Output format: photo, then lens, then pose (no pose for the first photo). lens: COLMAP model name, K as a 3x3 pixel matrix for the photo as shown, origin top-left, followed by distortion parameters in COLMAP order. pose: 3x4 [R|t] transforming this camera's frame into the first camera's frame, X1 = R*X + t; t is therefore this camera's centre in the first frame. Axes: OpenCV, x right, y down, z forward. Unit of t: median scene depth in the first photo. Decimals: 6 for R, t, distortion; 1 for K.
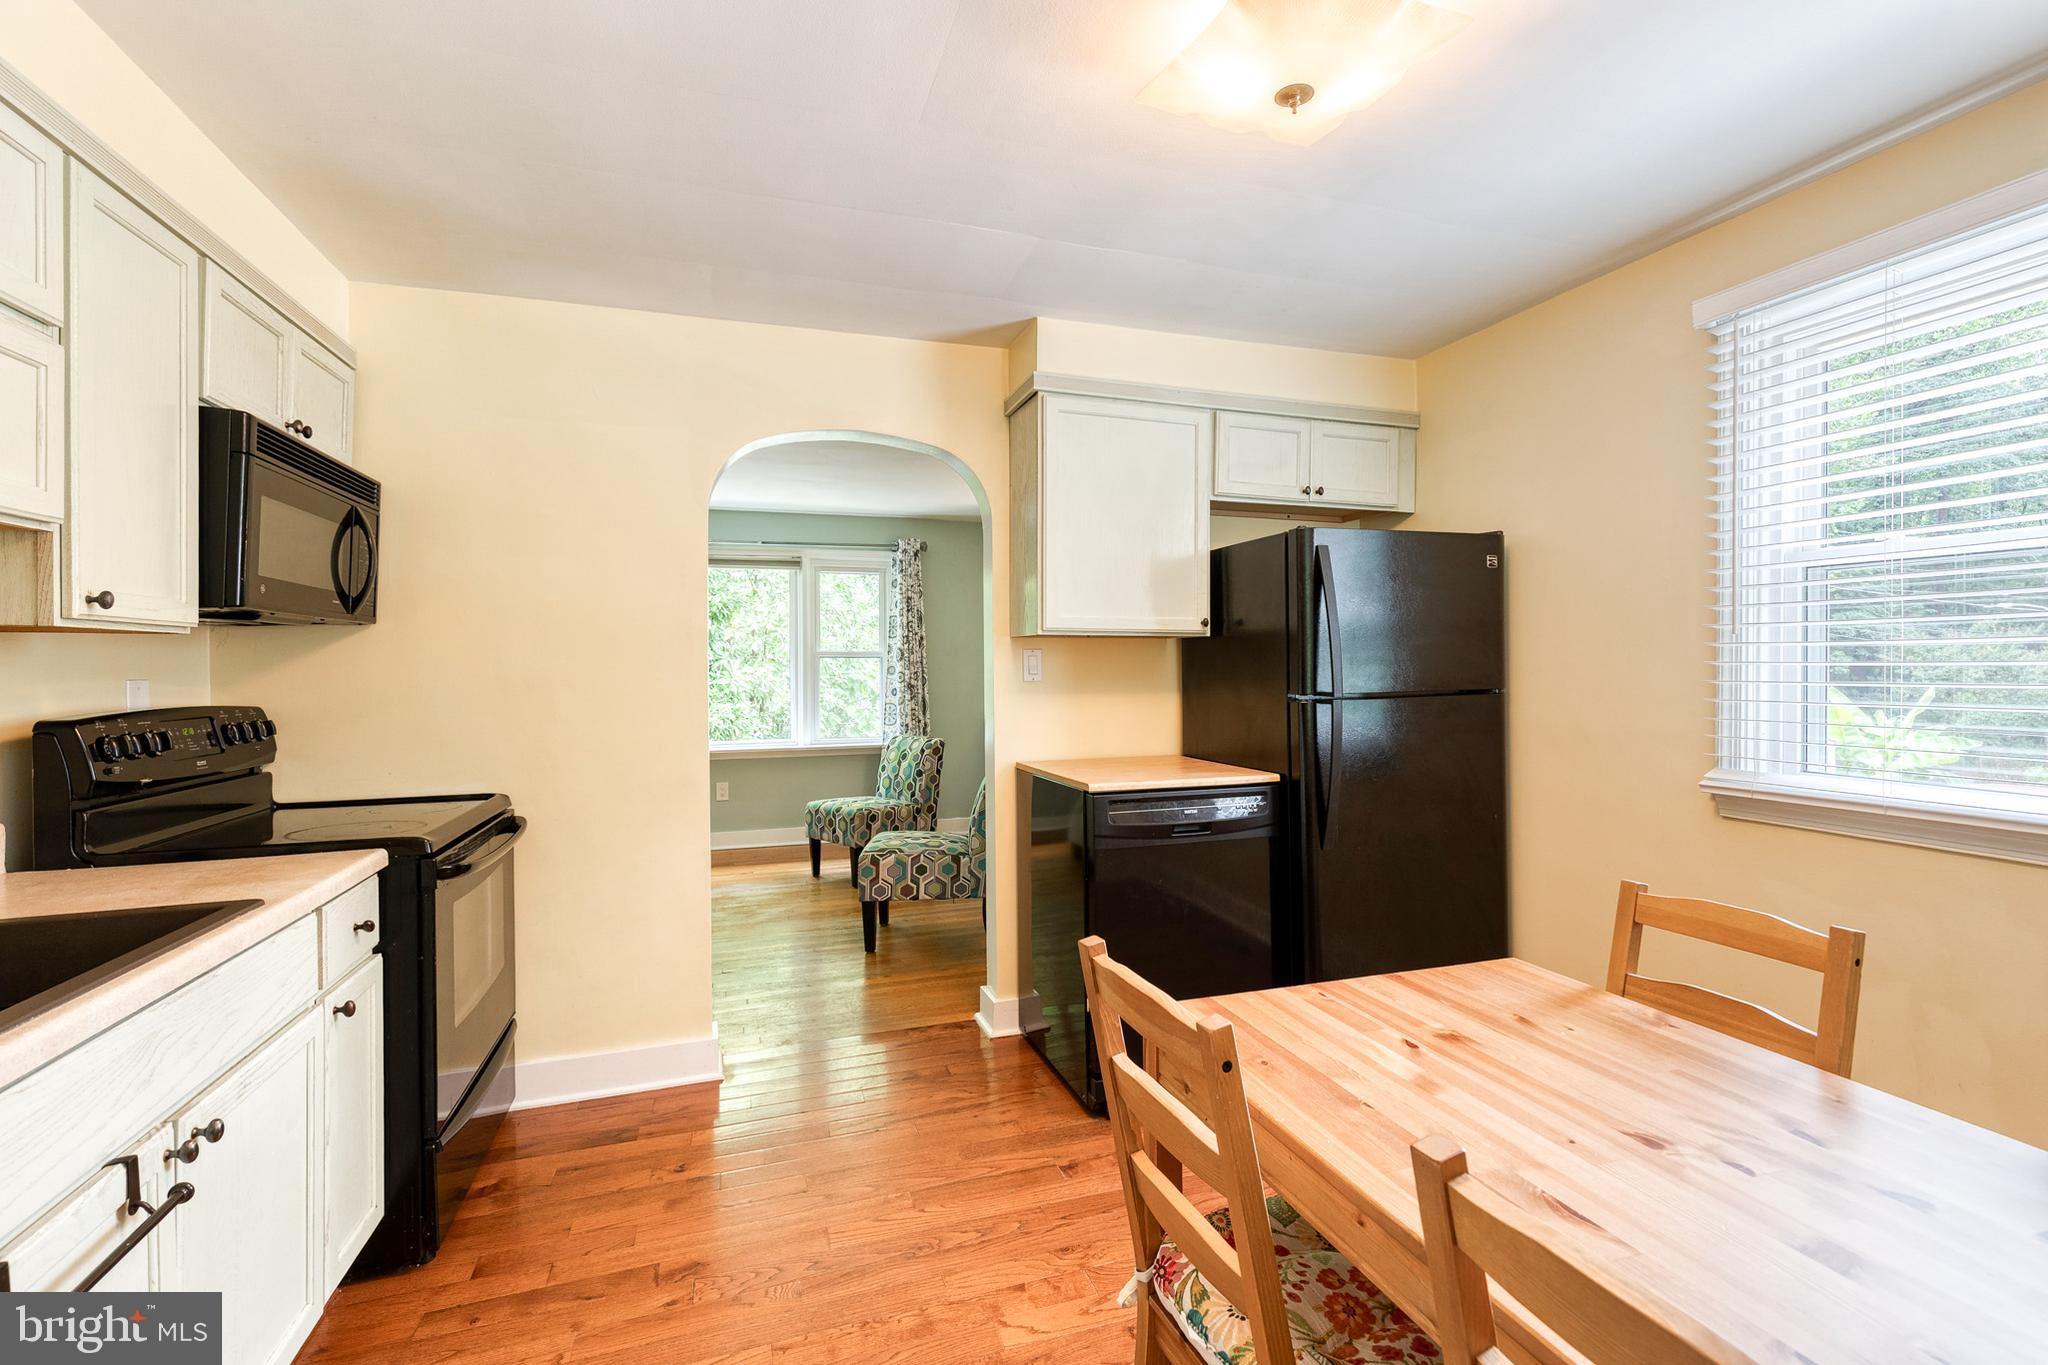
lens RADIAL K [[935.7, 0, 1045.3], [0, 935.7, 685.0], [0, 0, 1]] dist [0.010709, 0.000752]
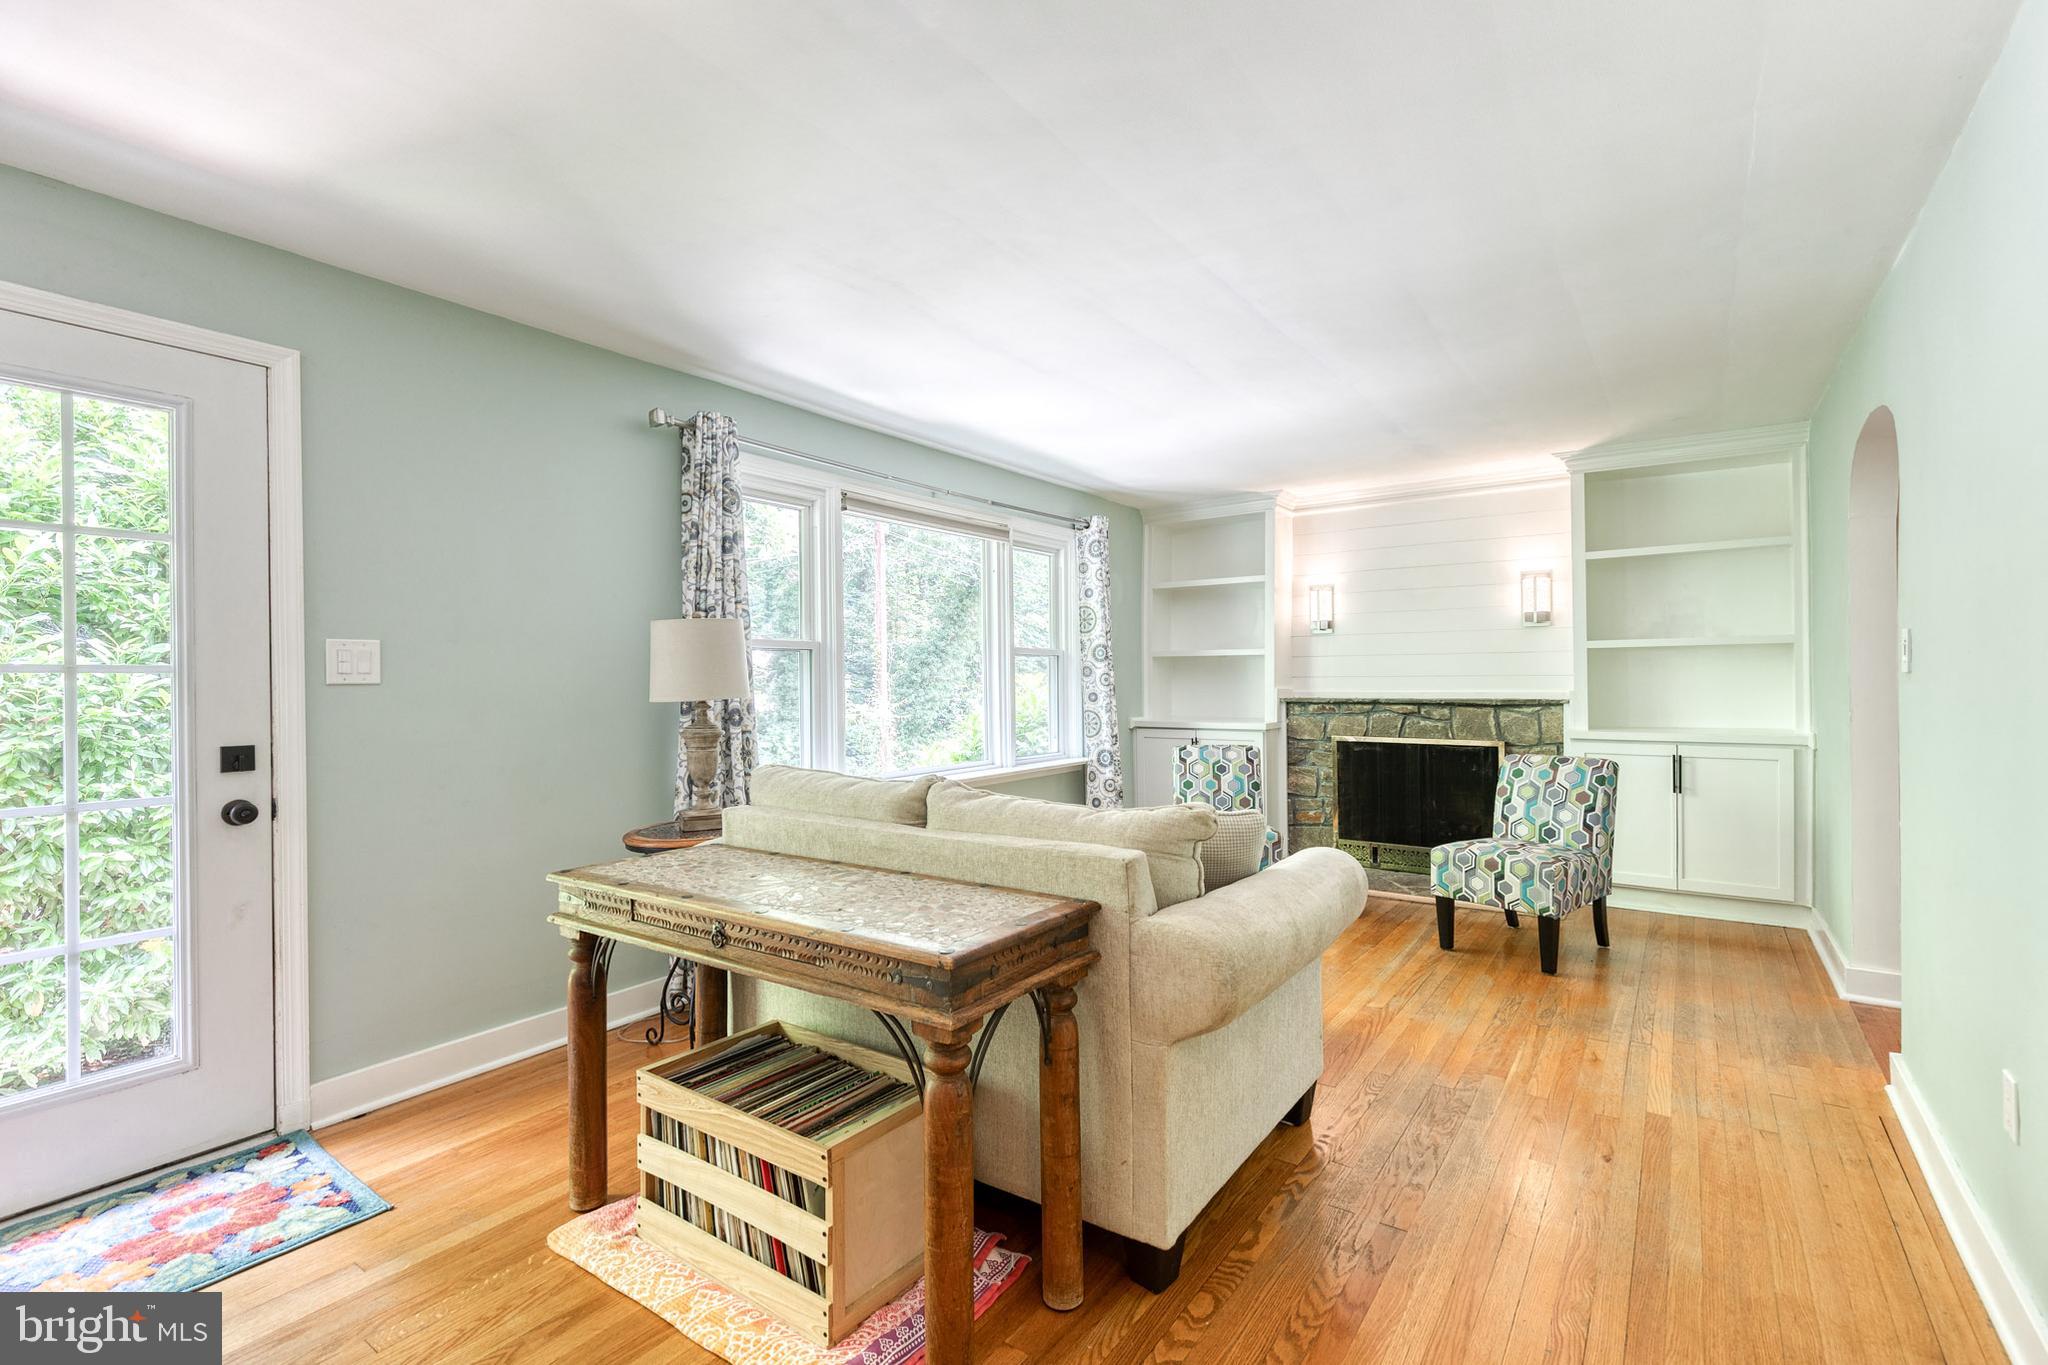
lens RADIAL K [[919.0, 0, 1044.7], [0, 919.0, 684.2], [0, 0, 1]] dist [0.009715, -0.000470]
pose [[0.804326, -0.005322, 0.594164, -1.352346], [0.018063, 0.999717, -0.015498, 0.014869], [-0.593914, 0.023198, 0.804194, 0.718822]]
